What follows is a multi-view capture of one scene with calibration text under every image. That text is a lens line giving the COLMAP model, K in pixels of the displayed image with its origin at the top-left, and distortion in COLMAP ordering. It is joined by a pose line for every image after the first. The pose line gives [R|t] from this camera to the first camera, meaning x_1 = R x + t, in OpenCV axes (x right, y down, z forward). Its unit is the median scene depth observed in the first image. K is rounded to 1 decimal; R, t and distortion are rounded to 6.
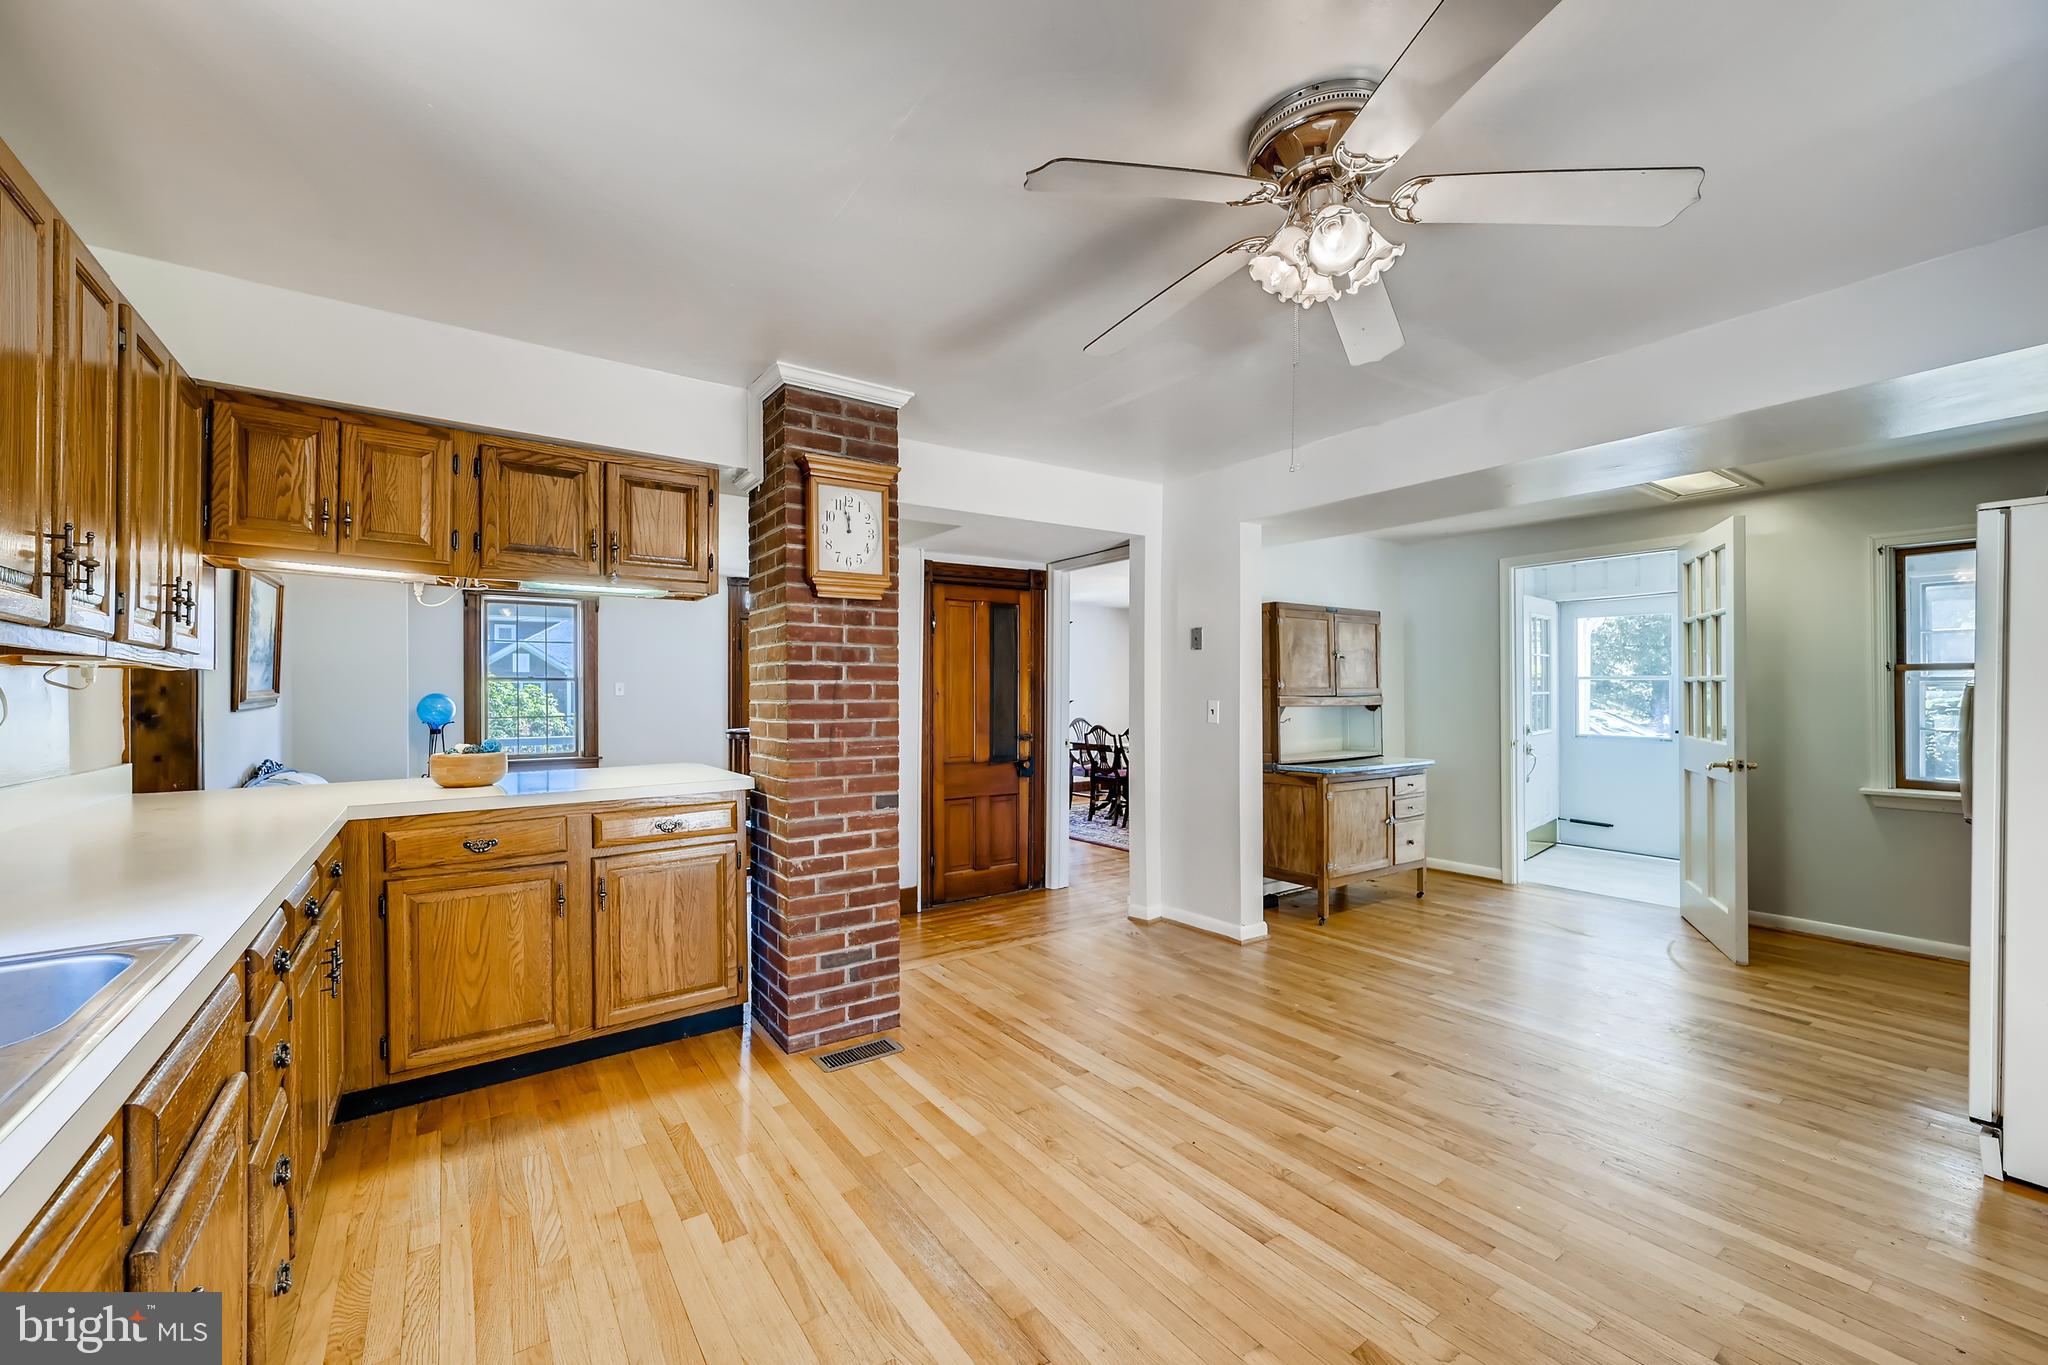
lens RADIAL K [[813.9, 0, 1016.7], [0, 813.9, 691.5], [0, 0, 1]] dist [-0.000057, 0.000044]
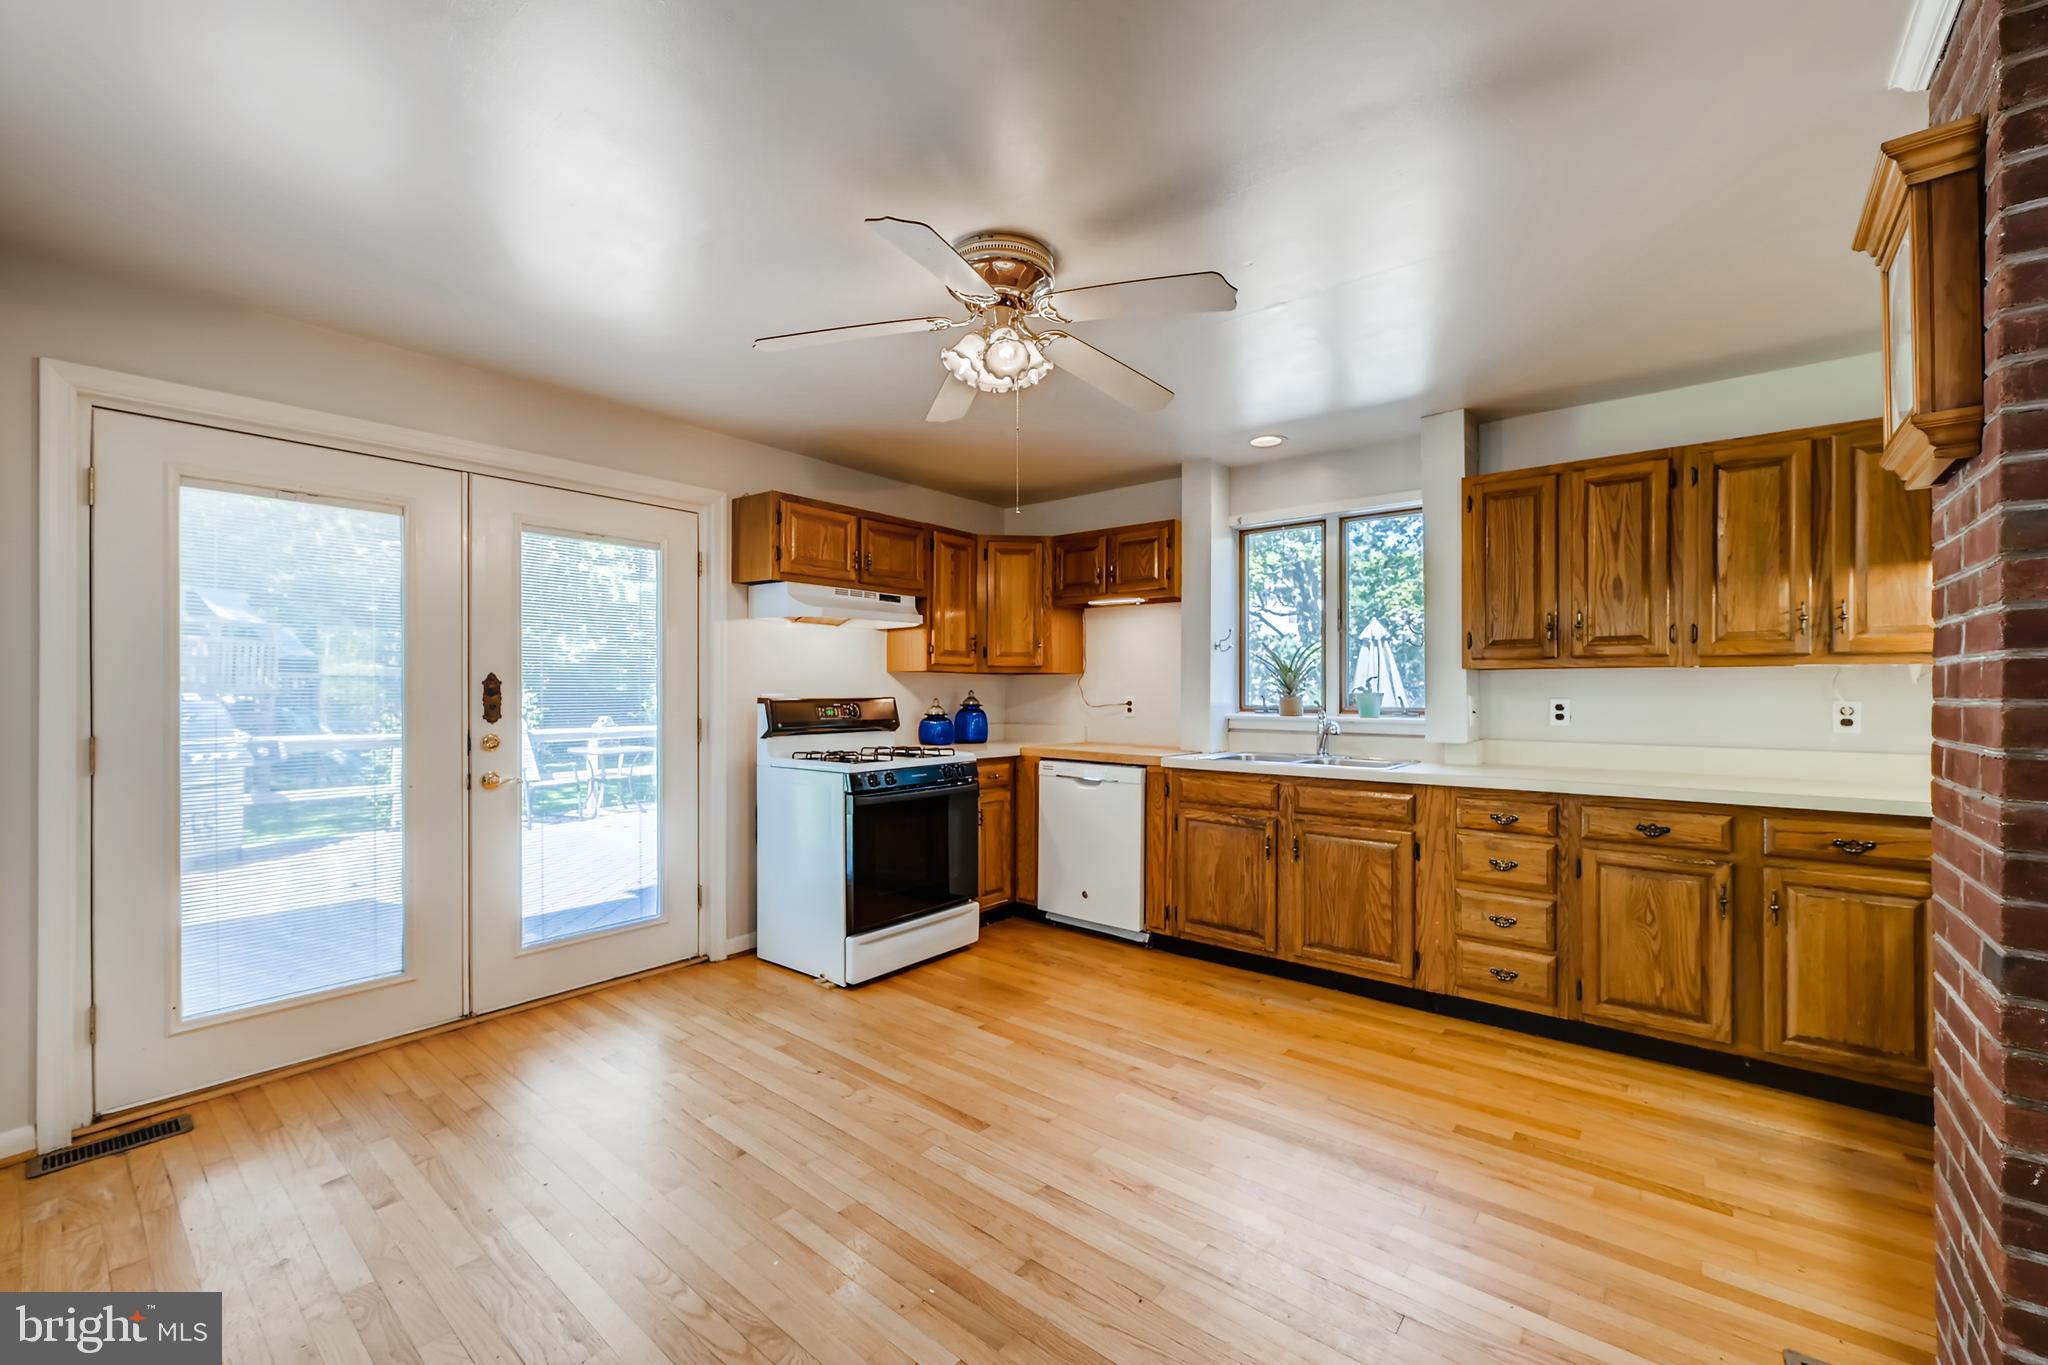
lens RADIAL K [[813.9, 0, 1016.7], [0, 813.9, 691.5], [0, 0, 1]] dist [-0.000057, 0.000044]
pose [[-0.963189, 0.003719, -0.268800, 0.405503], [0.004399, 0.999988, -0.001927, 0.005359], [0.268790, -0.003038, -0.963194, 1.305478]]
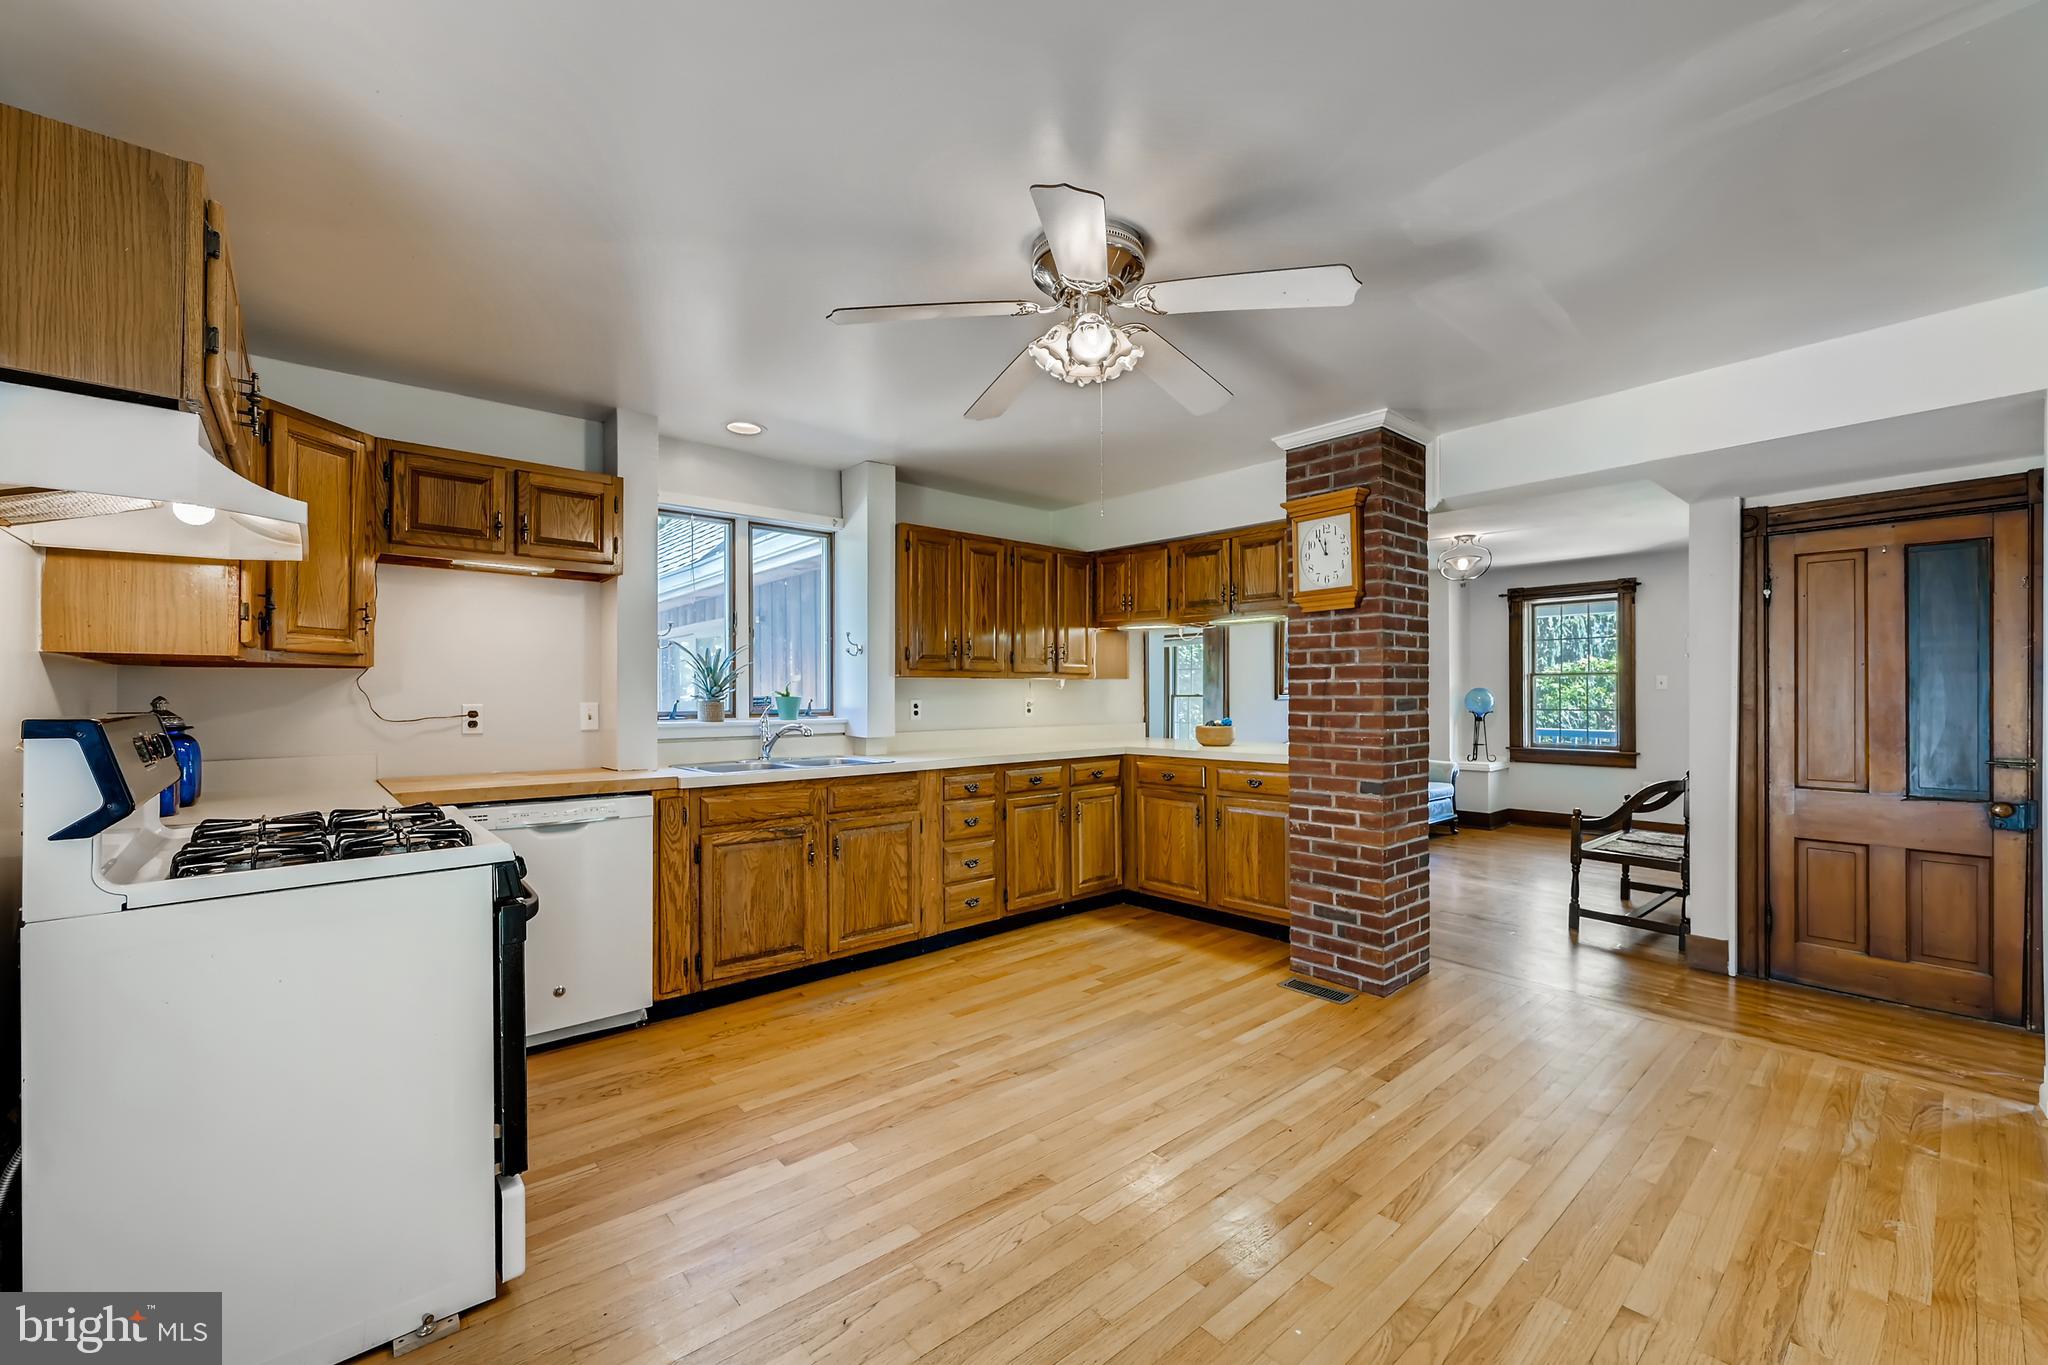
lens RADIAL K [[821.2, 0, 1030.0], [0, 821.2, 689.6], [0, 0, 1]] dist [-0.000546, 0.000029]
pose [[0.108735, 0.001119, -0.994070, 0.942659], [0.006477, 0.999977, 0.001834, -0.003691], [0.994050, -0.006638, 0.108725, 0.441232]]
